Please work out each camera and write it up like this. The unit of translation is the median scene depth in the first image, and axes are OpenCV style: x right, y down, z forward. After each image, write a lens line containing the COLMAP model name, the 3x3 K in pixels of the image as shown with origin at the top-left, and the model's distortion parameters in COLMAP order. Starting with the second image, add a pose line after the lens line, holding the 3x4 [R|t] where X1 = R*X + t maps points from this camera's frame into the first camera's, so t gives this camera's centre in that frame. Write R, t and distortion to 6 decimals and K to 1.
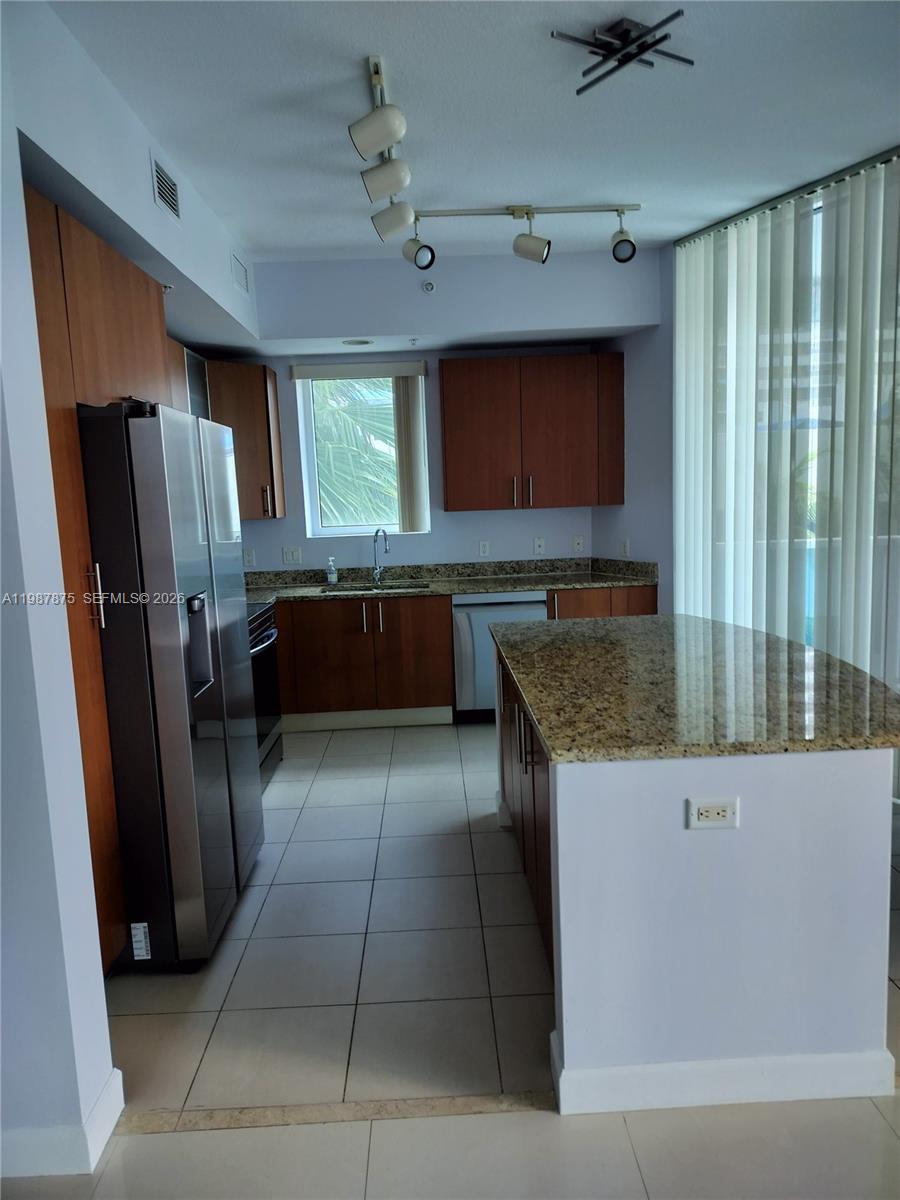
lens RADIAL K [[848.6, 0, 442.4], [0, 848.6, 609.0], [0, 0, 1]] dist [0.084197, -0.012765]
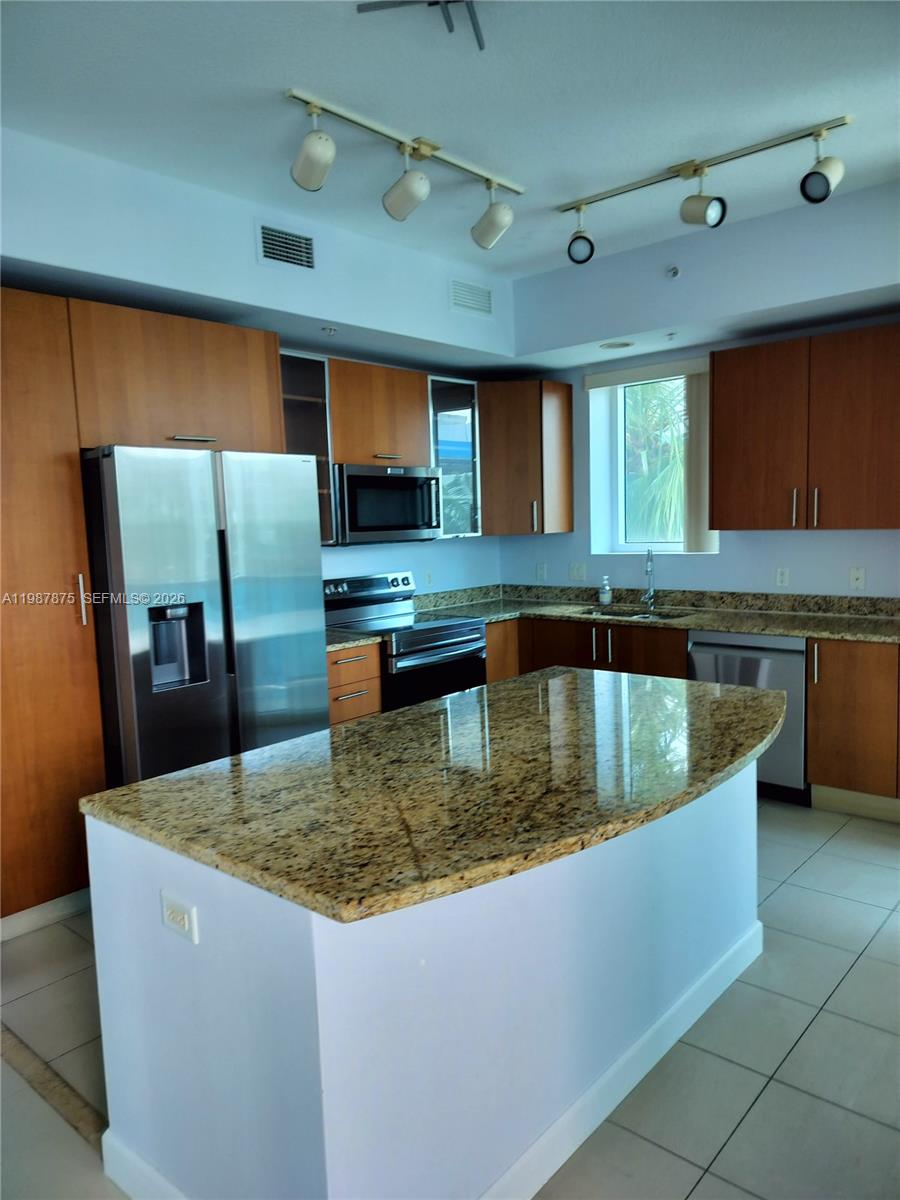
lens RADIAL K [[848.6, 0, 444.4], [0, 848.6, 596.9], [0, 0, 1]] dist [0.084197, -0.012765]
pose [[0.740249, 0.082177, -0.667292, 0.383040], [-0.092521, 0.995511, 0.019961, -0.042314], [0.665936, 0.046963, 0.744529, 0.195648]]
